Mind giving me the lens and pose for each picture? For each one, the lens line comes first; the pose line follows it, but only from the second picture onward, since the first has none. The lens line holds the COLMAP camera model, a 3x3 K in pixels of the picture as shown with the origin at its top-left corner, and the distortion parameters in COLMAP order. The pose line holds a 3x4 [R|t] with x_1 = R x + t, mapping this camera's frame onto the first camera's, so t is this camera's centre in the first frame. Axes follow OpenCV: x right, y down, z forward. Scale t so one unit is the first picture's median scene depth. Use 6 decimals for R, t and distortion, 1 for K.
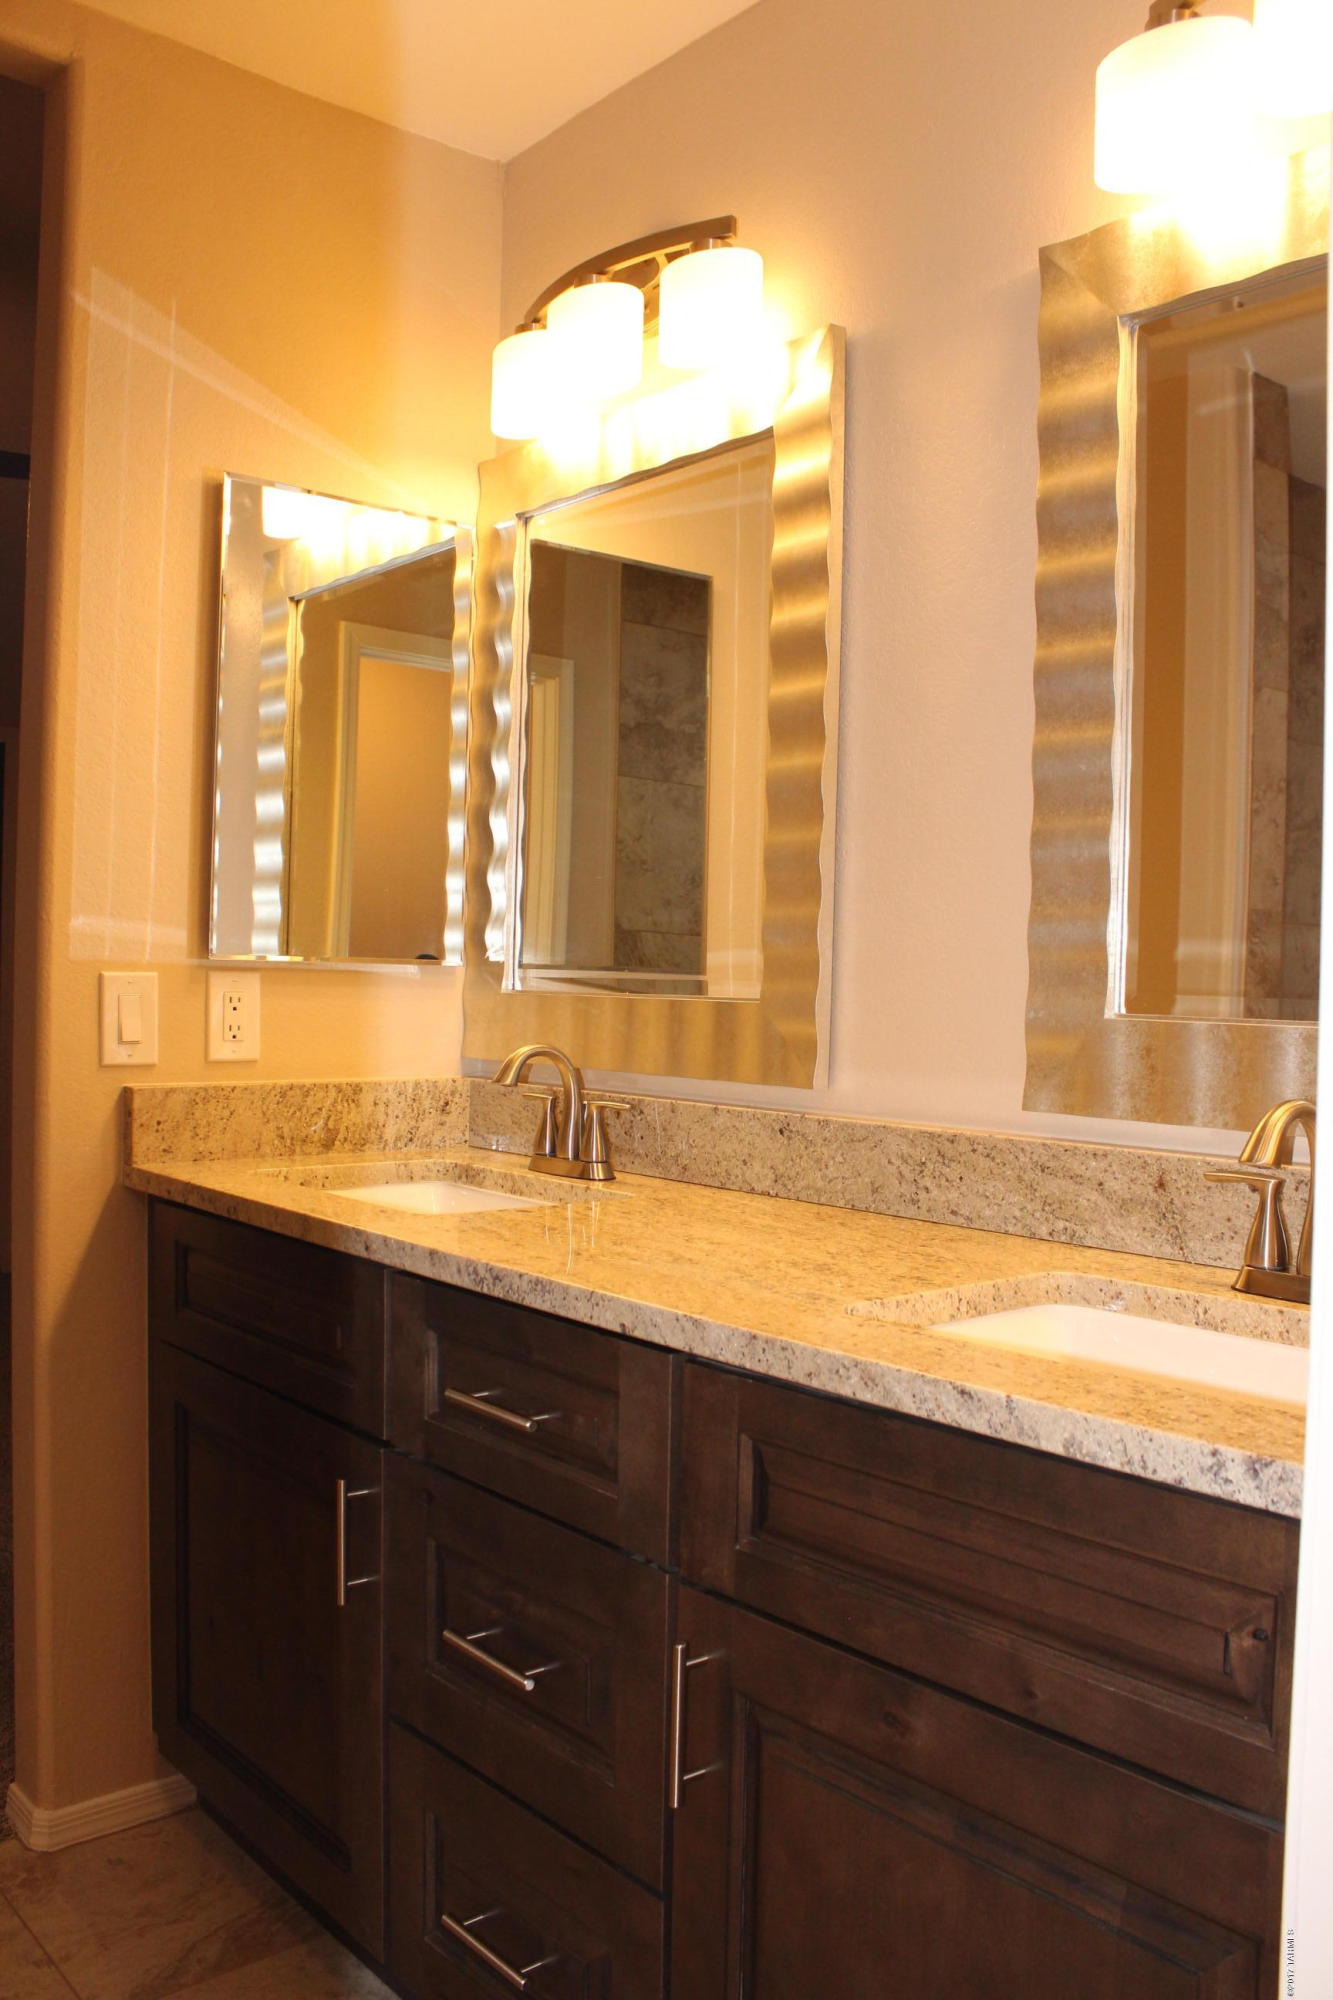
lens RADIAL K [[1705.7, 0, 666.5], [0, 1705.7, 1000.0], [0, 0, 1]] dist [-0.152409, 0.135615]
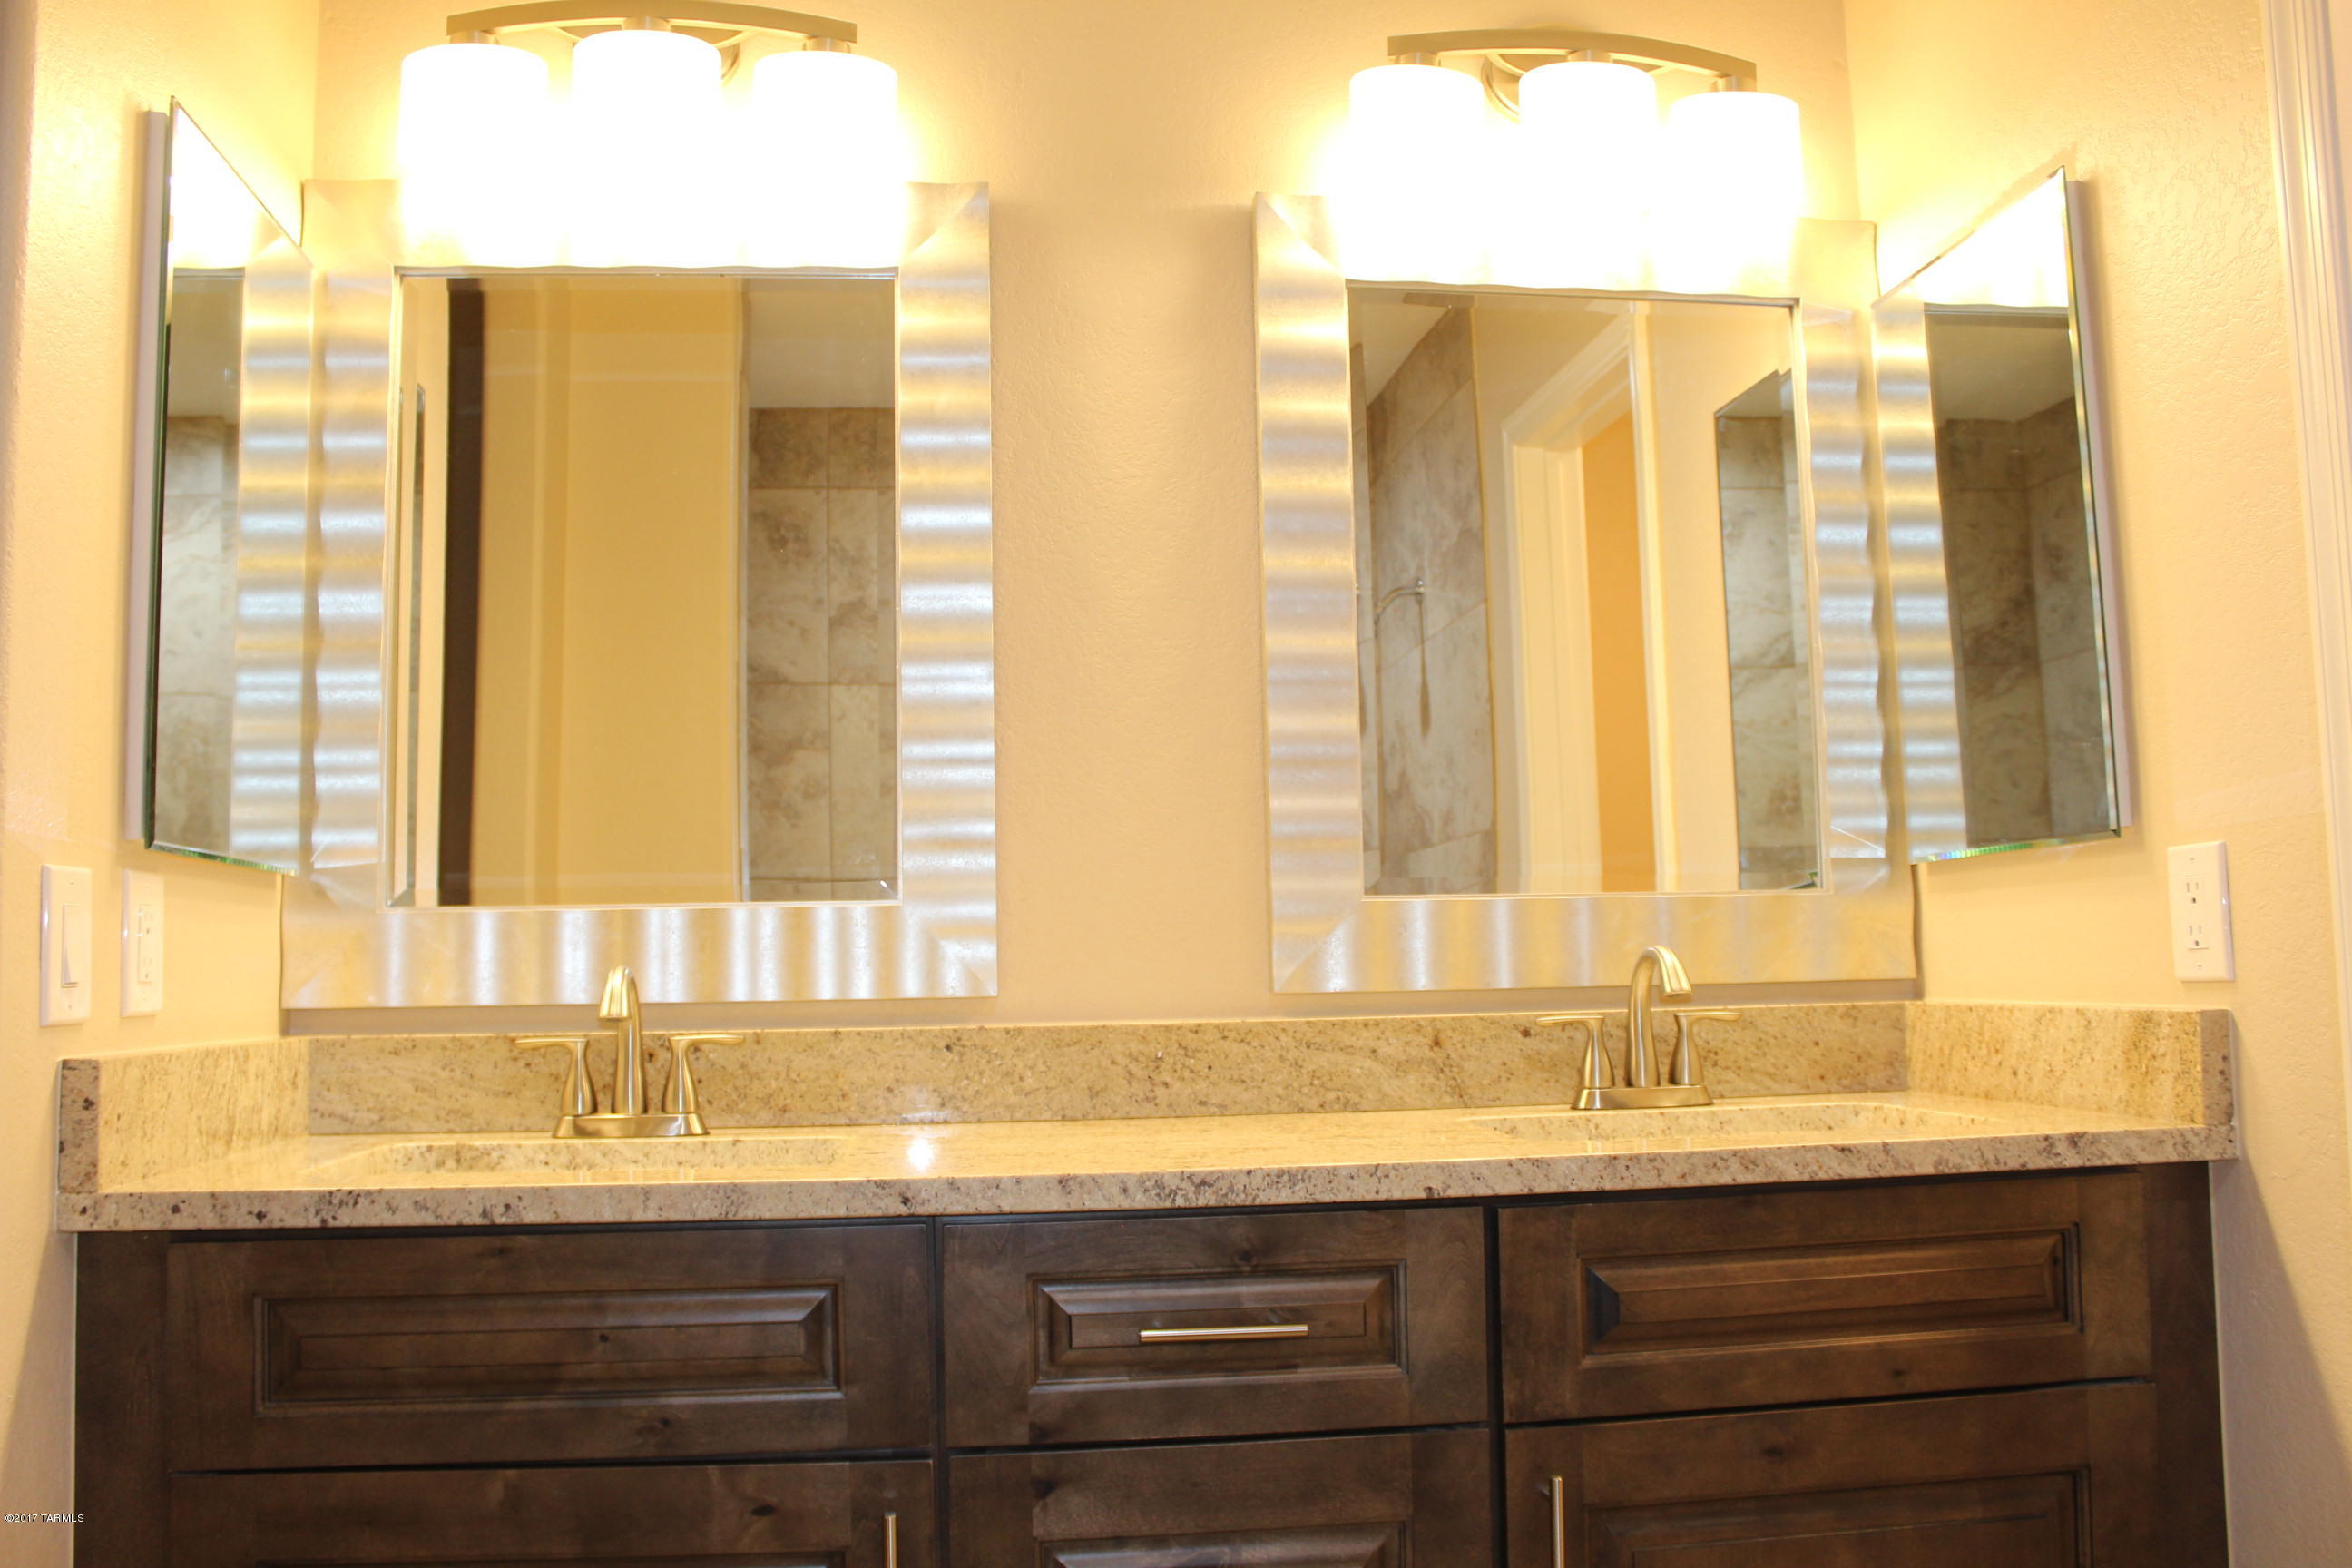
lens RADIAL K [[2005.9, 0, 1176.0], [0, 2005.9, 784.0], [0, 0, 1]] dist [-0.152409, 0.135615]
pose [[0.540001, 0.045072, 0.840457, -0.886409], [0.044133, 0.995675, -0.081752, 0.036085], [-0.840507, 0.081238, 0.535676, 0.390735]]
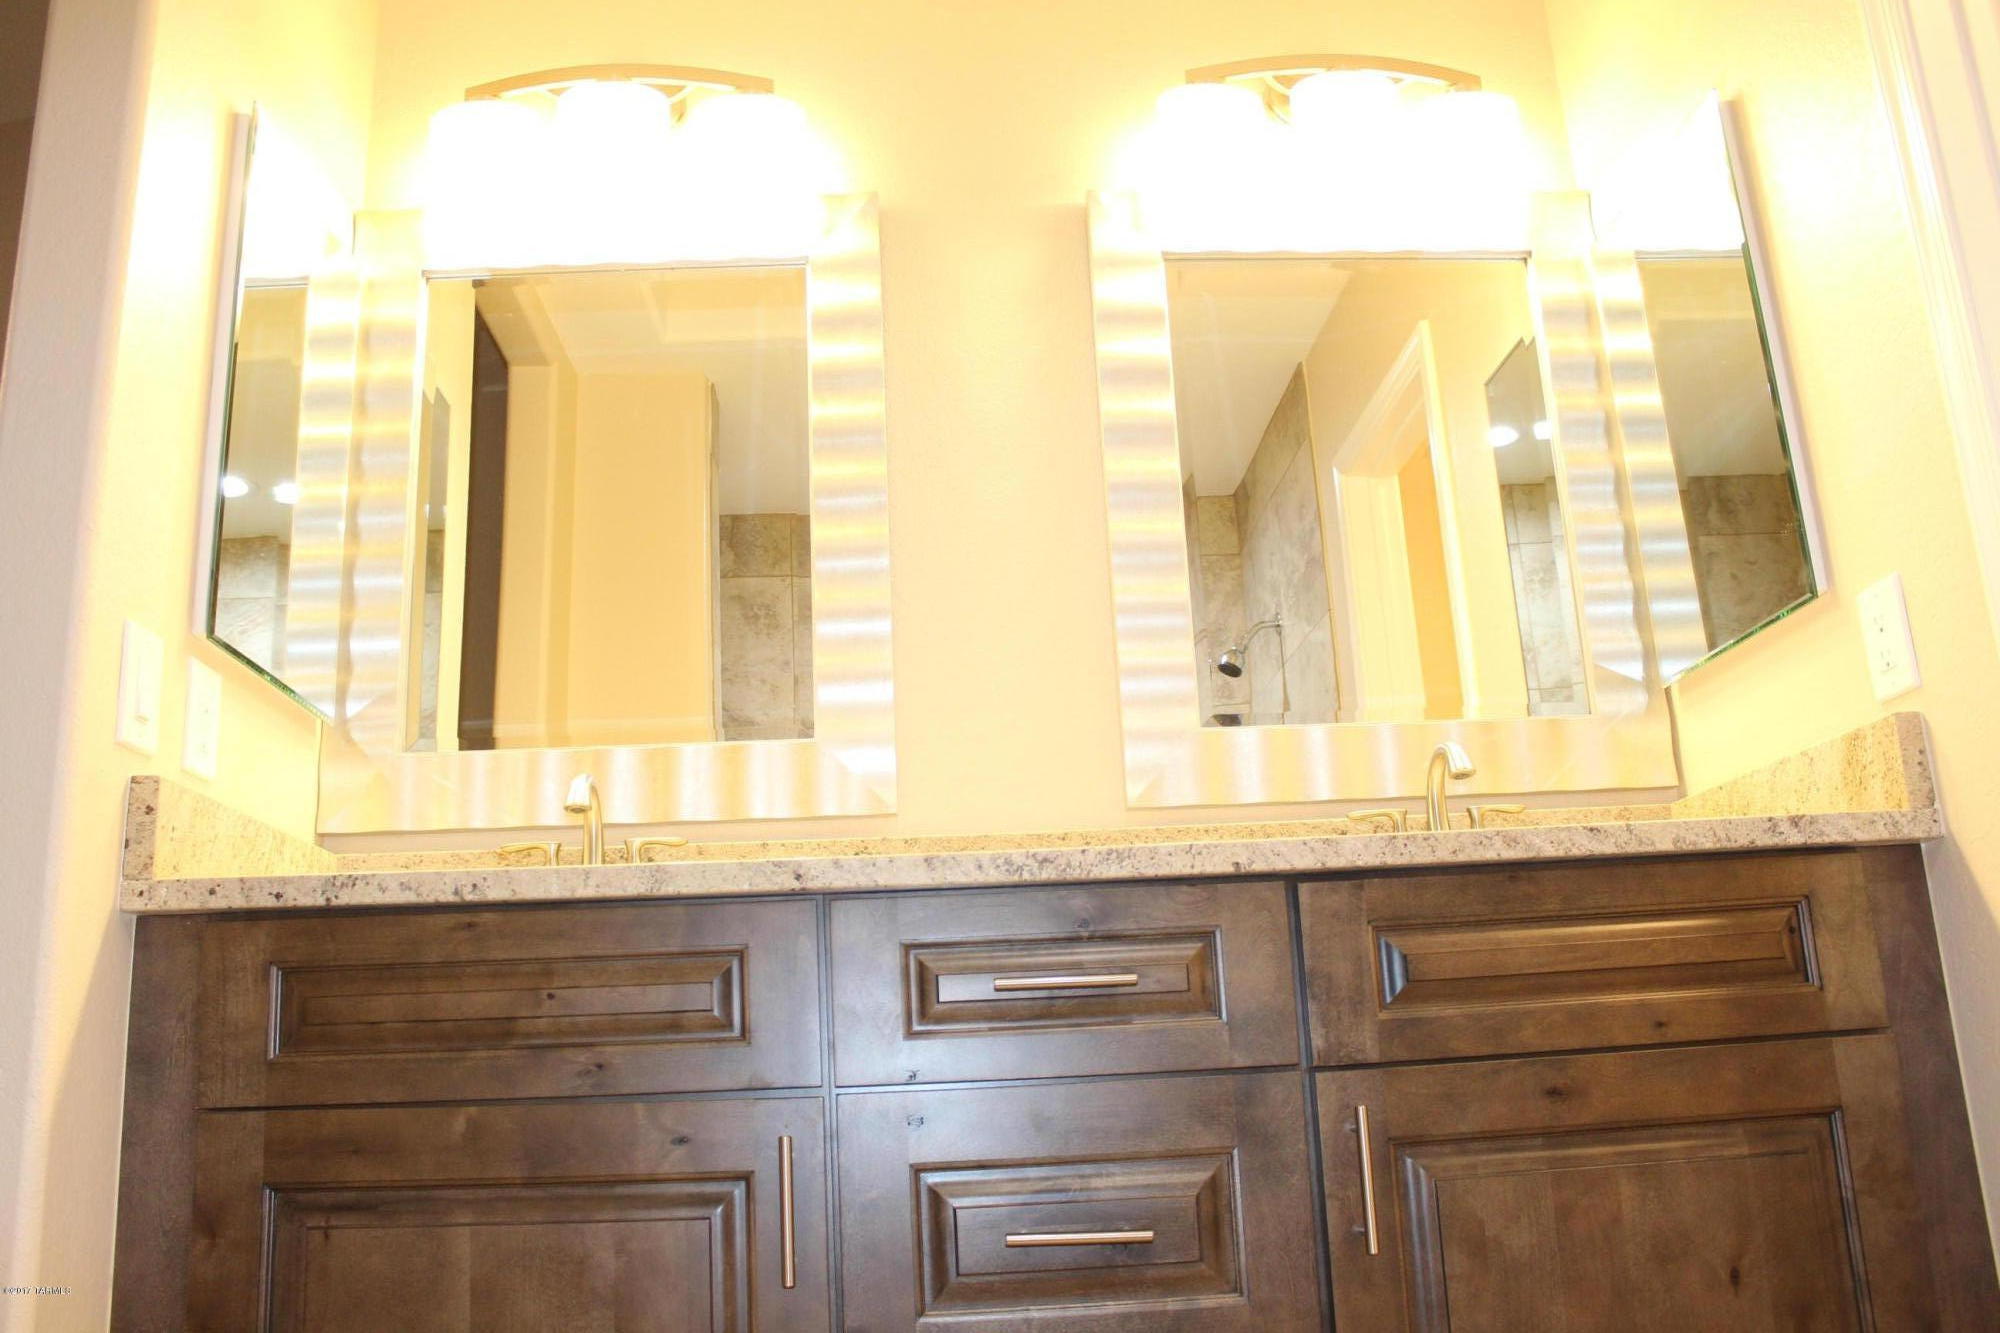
lens RADIAL K [[1705.7, 0, 1000.0], [0, 1705.7, 666.5], [0, 0, 1]] dist [-0.152409, 0.135615]
pose [[0.601508, 0.156223, 0.783442, -0.867973], [0.072162, 0.966058, -0.248041, 0.275666], [-0.795601, 0.205733, 0.569819, 0.348395]]
